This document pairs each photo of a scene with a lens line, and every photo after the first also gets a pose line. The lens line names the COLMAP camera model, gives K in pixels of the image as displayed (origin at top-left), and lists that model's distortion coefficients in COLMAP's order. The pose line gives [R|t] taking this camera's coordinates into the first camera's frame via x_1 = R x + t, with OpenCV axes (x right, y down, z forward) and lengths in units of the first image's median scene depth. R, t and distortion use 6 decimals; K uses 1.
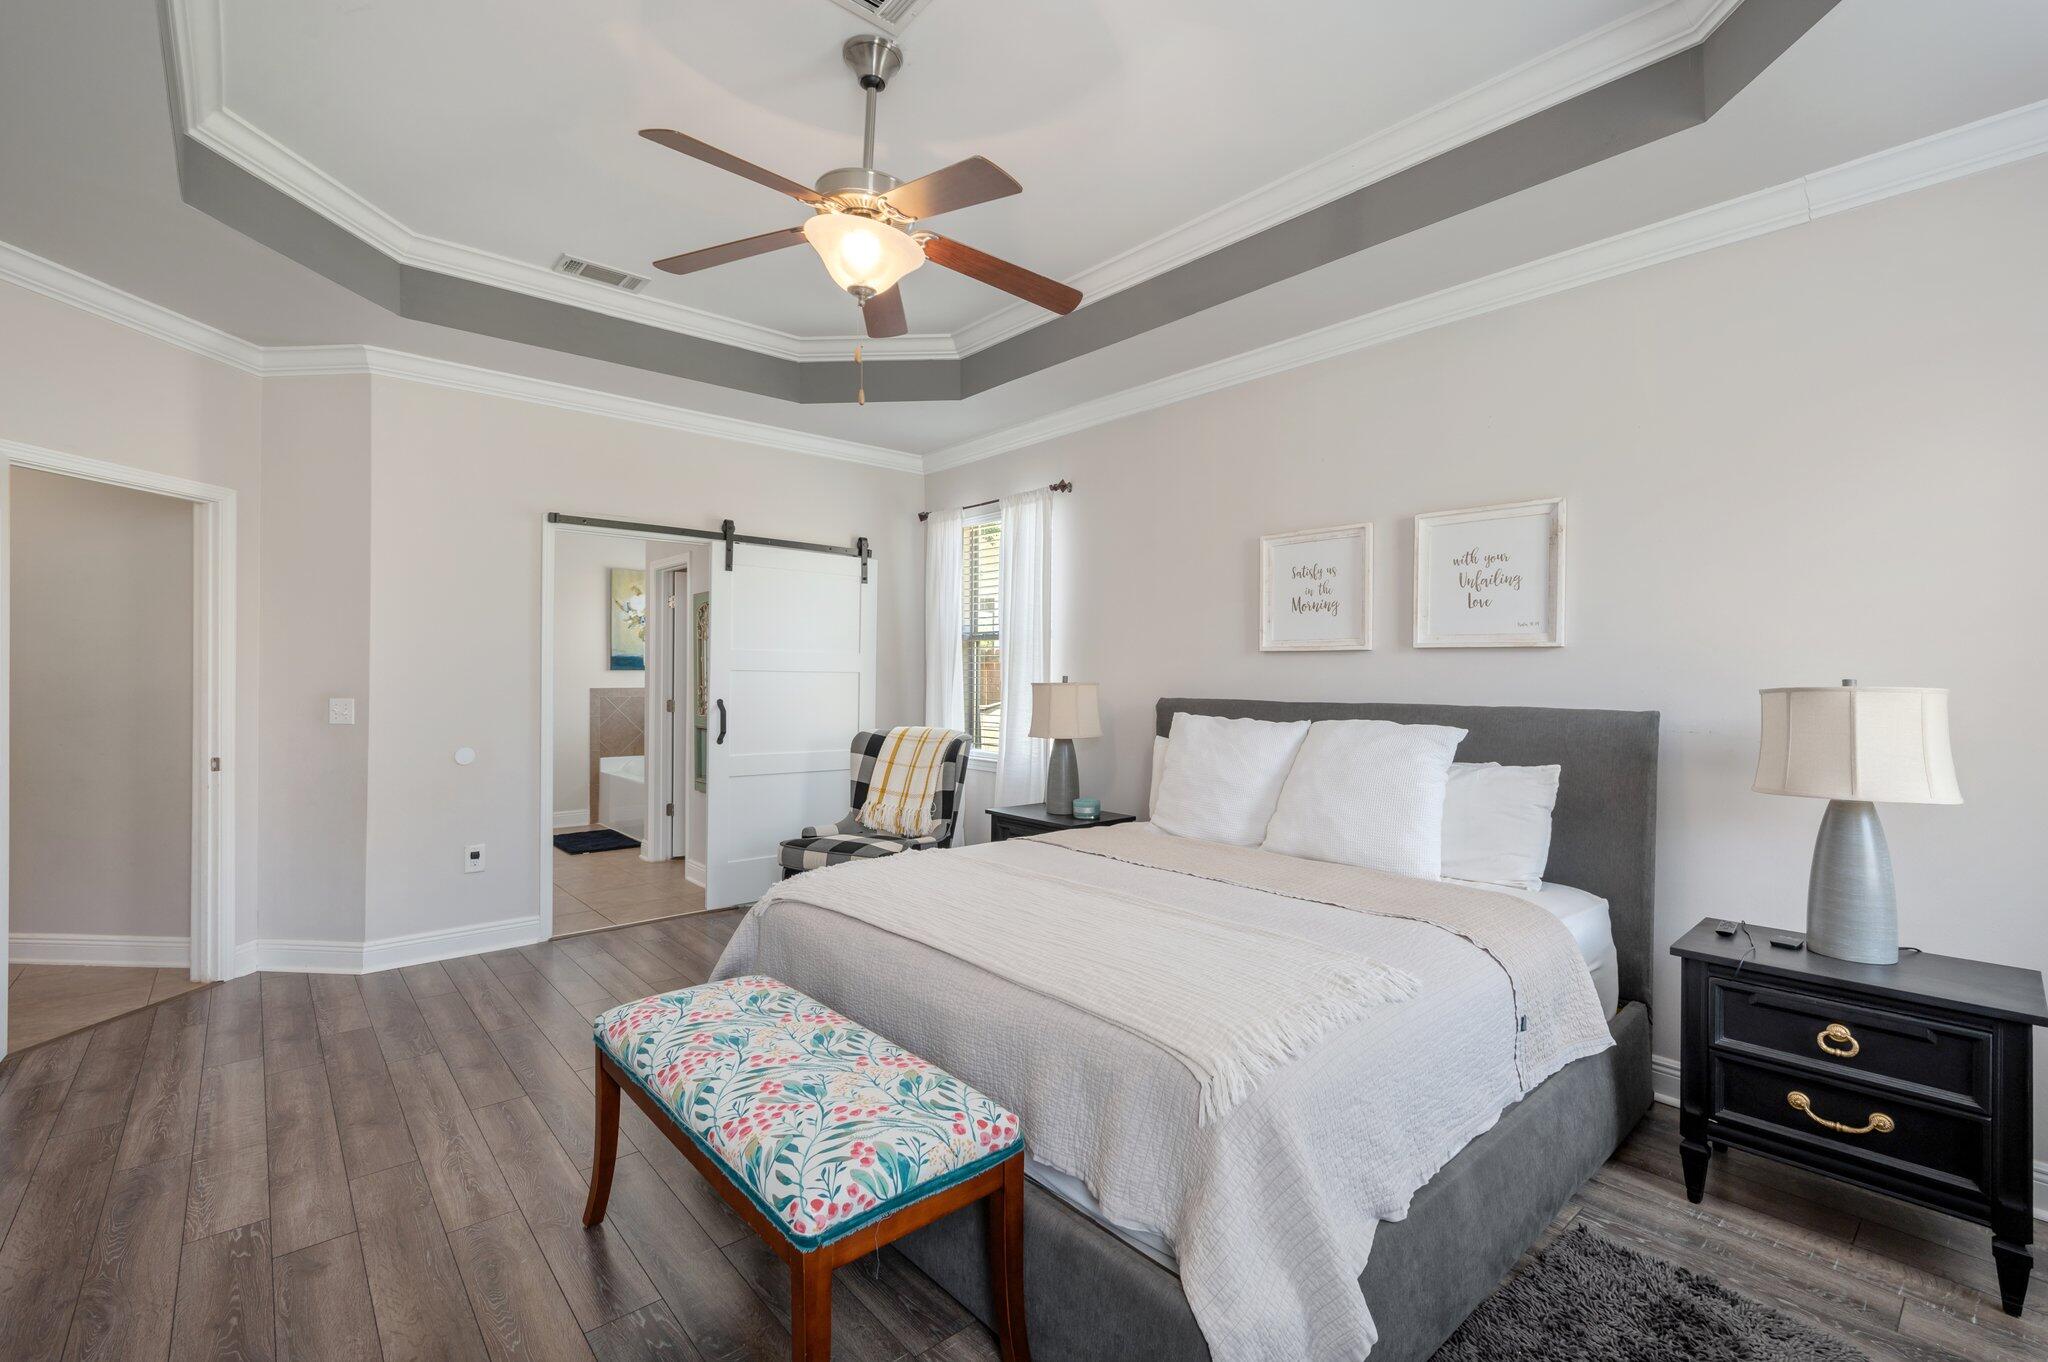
lens RADIAL K [[904.3, 0, 1032.6], [0, 904.3, 675.1], [0, 0, 1]] dist [-0.000979, -0.000148]
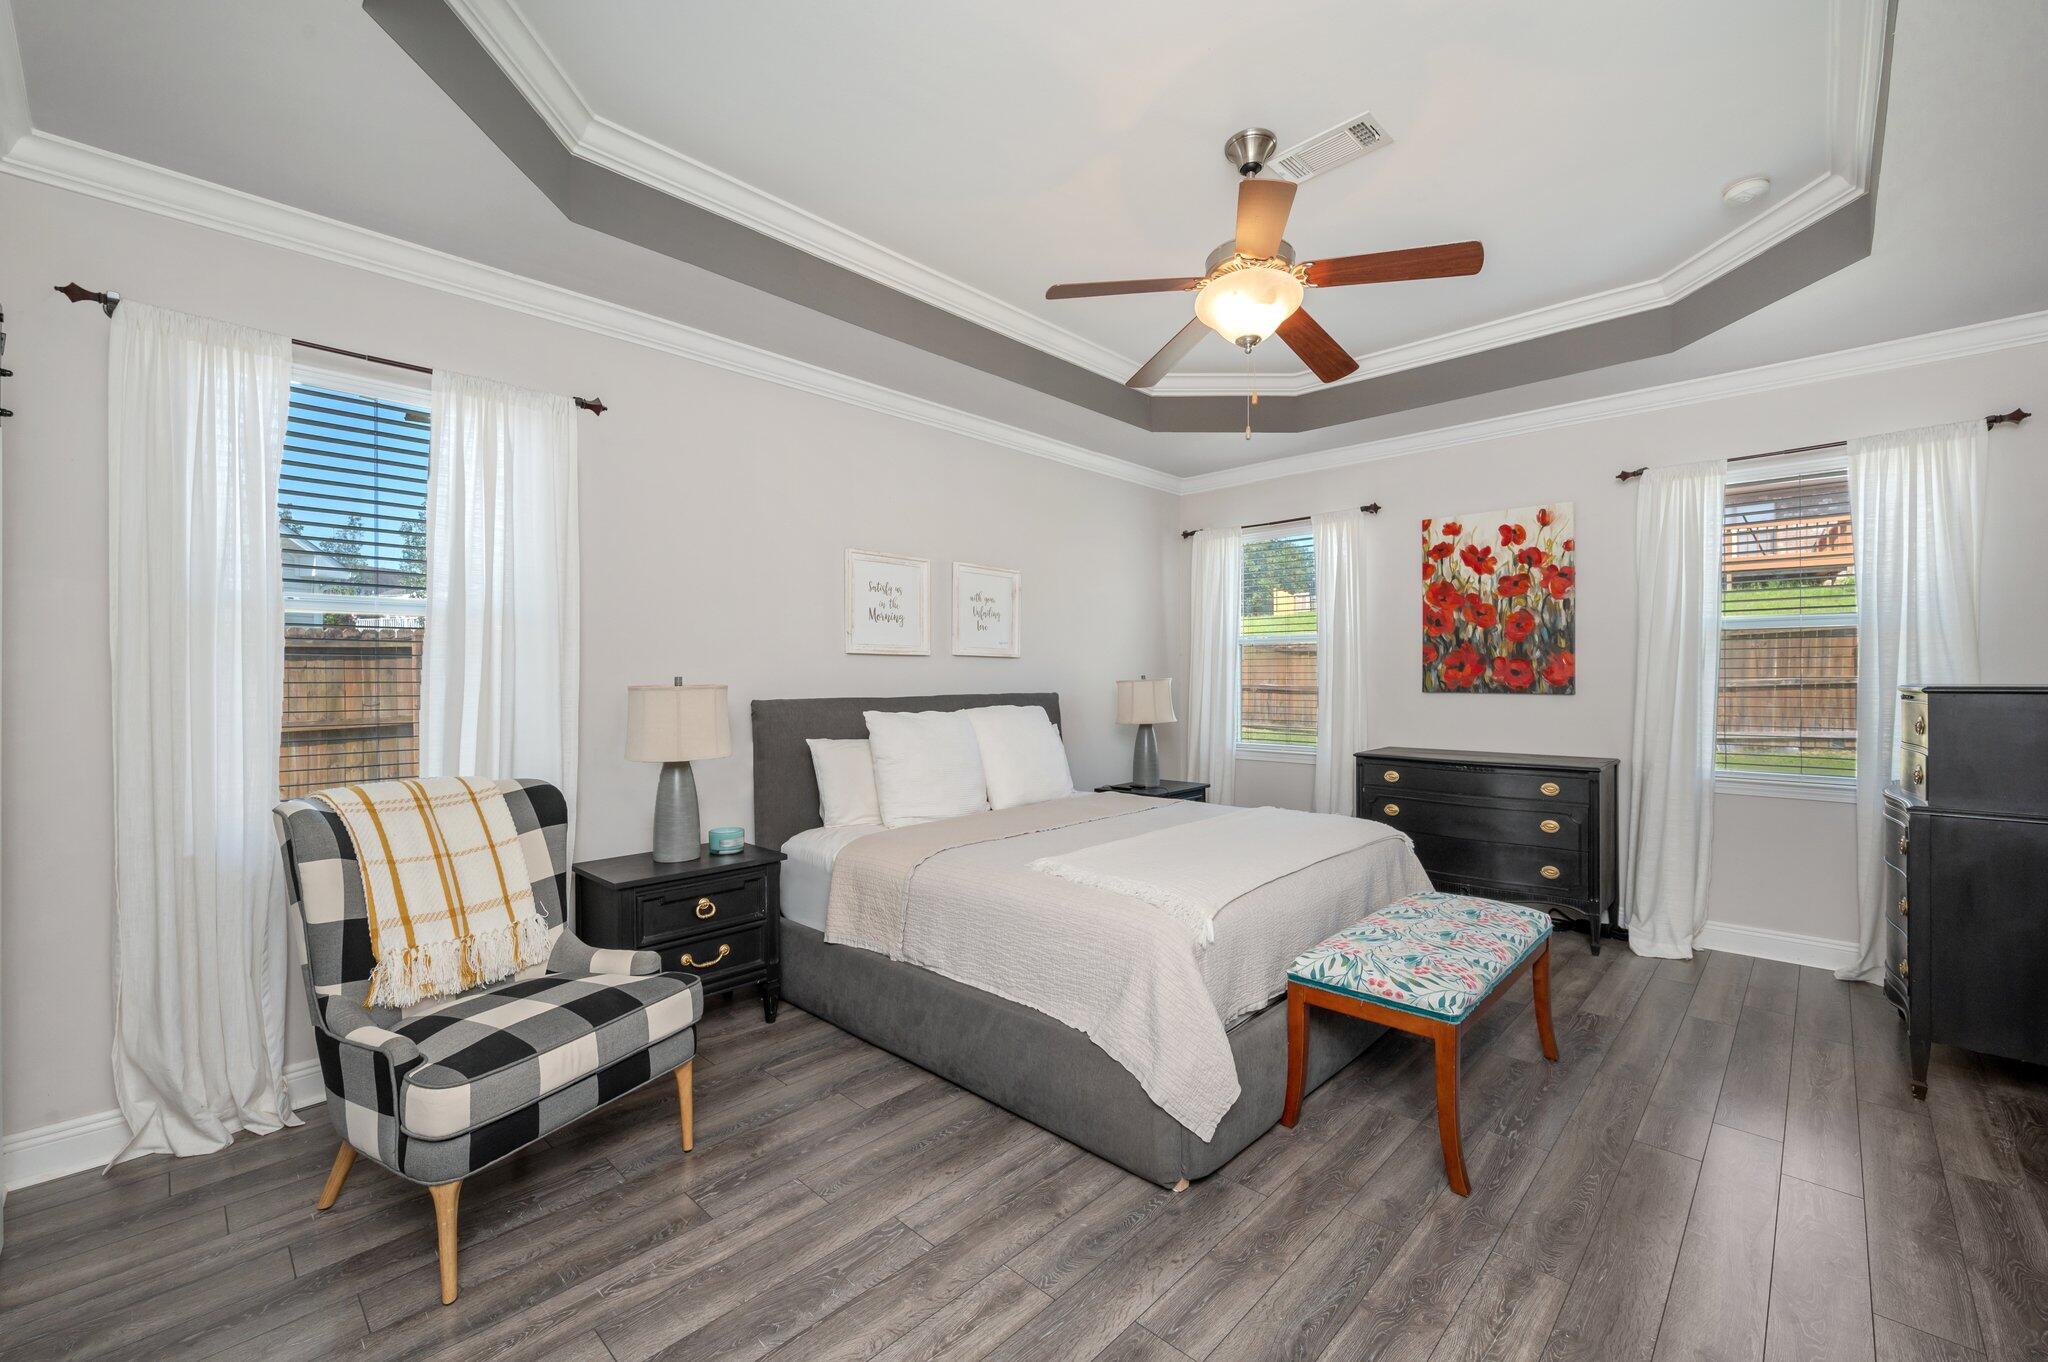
lens RADIAL K [[810.0, 0, 1024.0], [0, 810.0, 681.0], [0, 0, 1]] dist [-0.000380, -0.000062]
pose [[-0.087963, -0.018399, 0.995954, -0.680053], [-0.004920, 0.999825, 0.018036, -0.009193], [-0.996112, -0.003314, -0.088038, 0.782988]]
